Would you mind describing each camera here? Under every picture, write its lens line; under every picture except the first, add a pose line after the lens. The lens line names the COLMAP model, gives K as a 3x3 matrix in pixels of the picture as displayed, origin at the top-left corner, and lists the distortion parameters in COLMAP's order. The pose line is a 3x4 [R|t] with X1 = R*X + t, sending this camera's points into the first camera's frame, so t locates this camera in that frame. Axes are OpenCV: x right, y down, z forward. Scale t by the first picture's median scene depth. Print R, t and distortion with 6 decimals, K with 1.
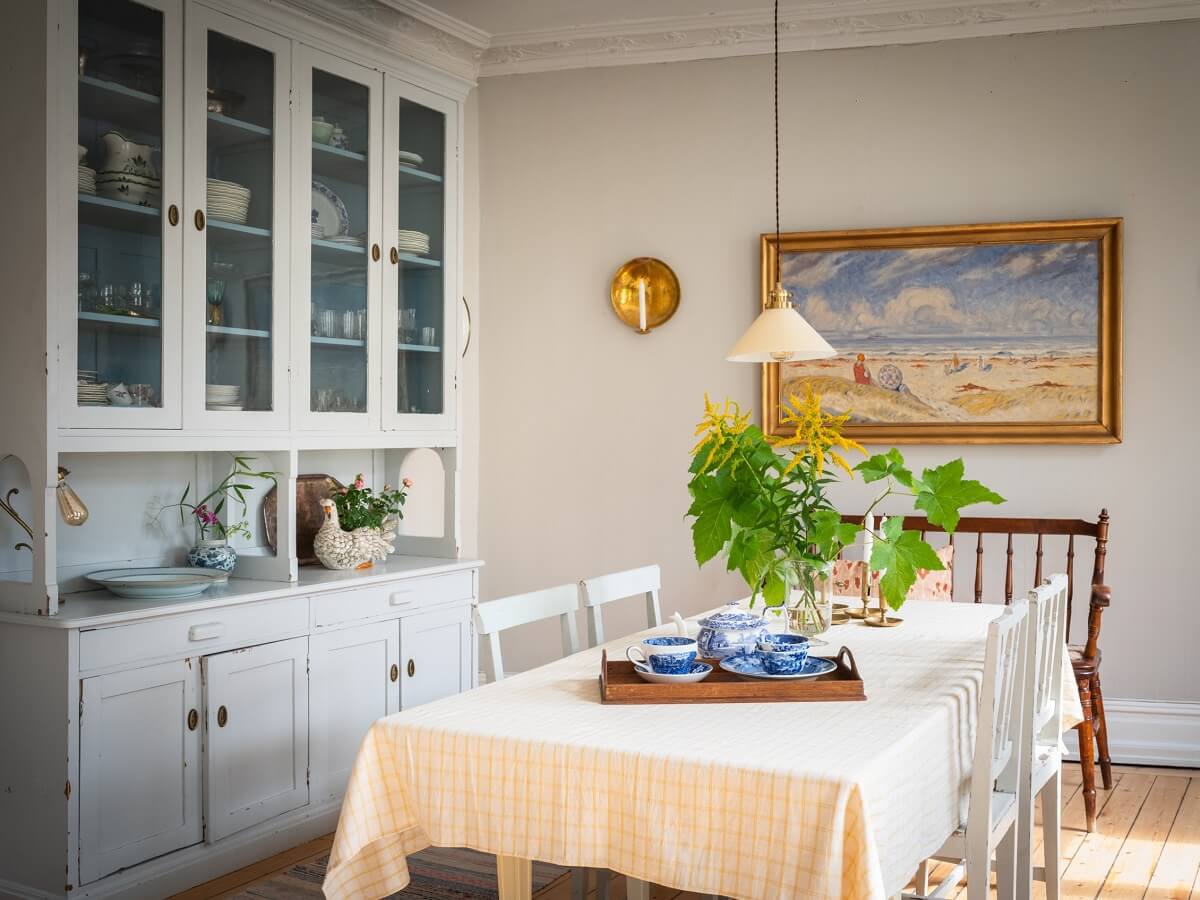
lens RADIAL K [[1297.5, 0, 594.8], [0, 1297.5, 438.9], [0, 0, 1]] dist [-0.013686, 0.000000]
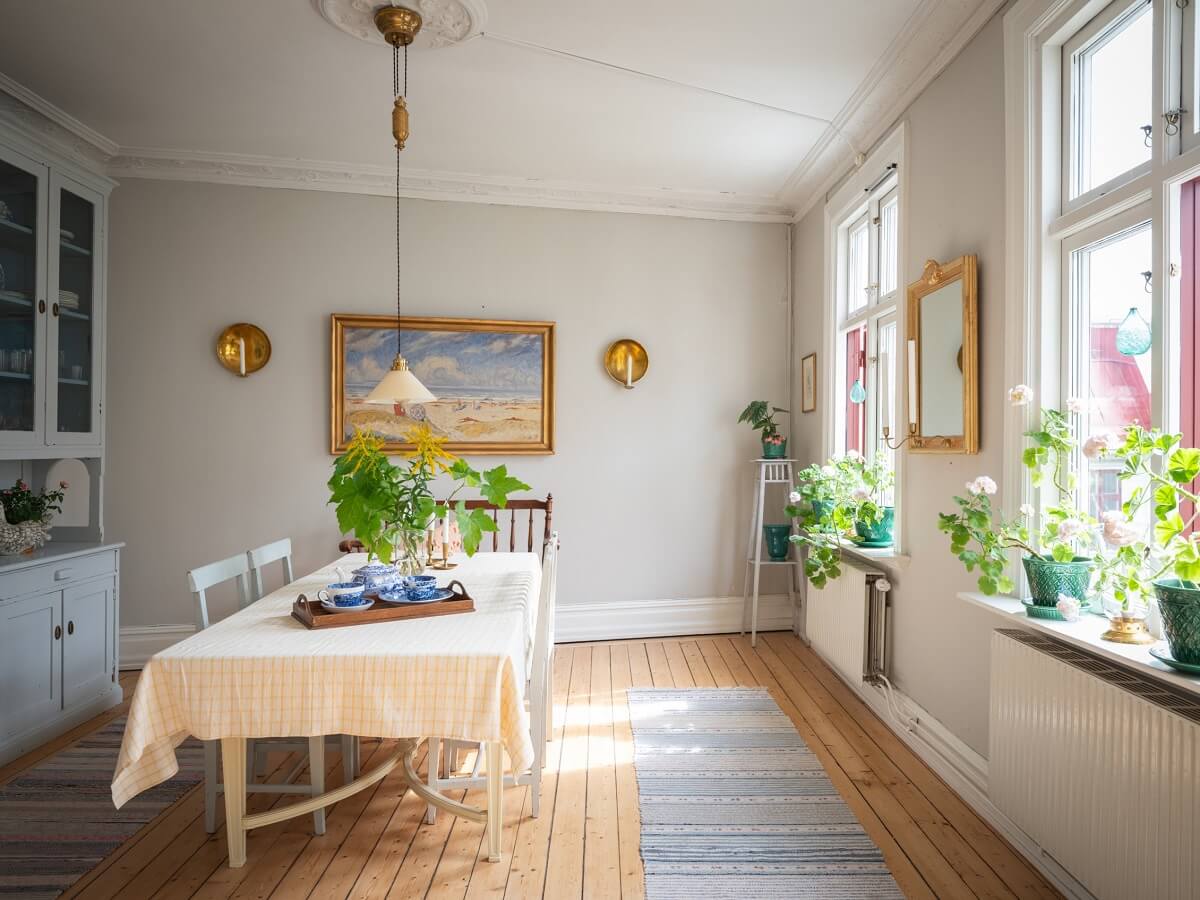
lens RADIAL K [[867.9, 0, 600.7], [0, 867.9, 447.9], [0, 0, 1]] dist [0.043569, -0.058595]
pose [[0.868817, 0.003204, 0.495123, -0.125351], [-0.002046, 0.999994, -0.002879, -0.002350], [-0.495130, 0.001489, 0.868818, -0.027247]]
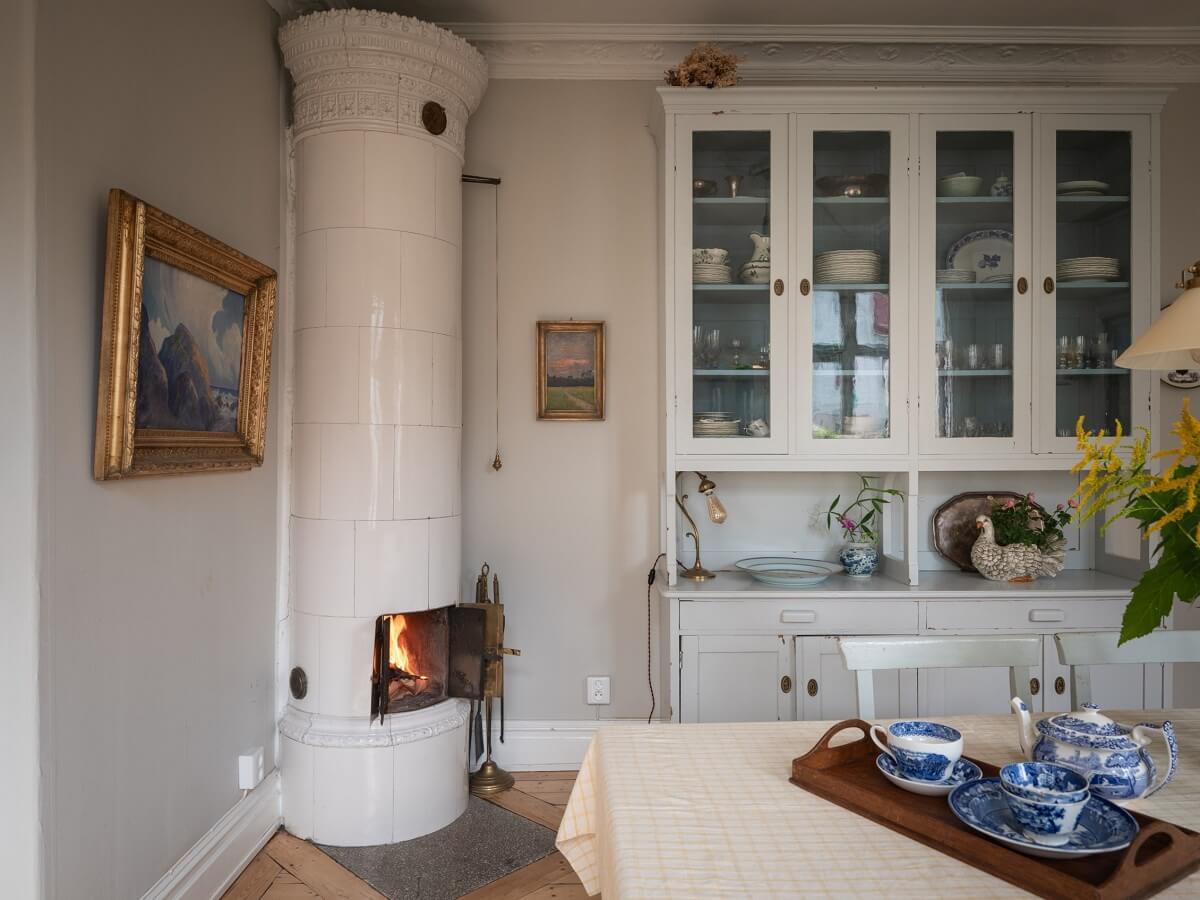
lens RADIAL K [[803.9, 0, 605.0], [0, 803.9, 457.9], [0, 0, 1]] dist [0.006333, -0.007146]
pose [[0.502281, -0.002780, -0.864700, 0.246379], [-0.000502, 0.999994, -0.003506, -0.000211], [0.864704, 0.002195, 0.502276, 0.403940]]
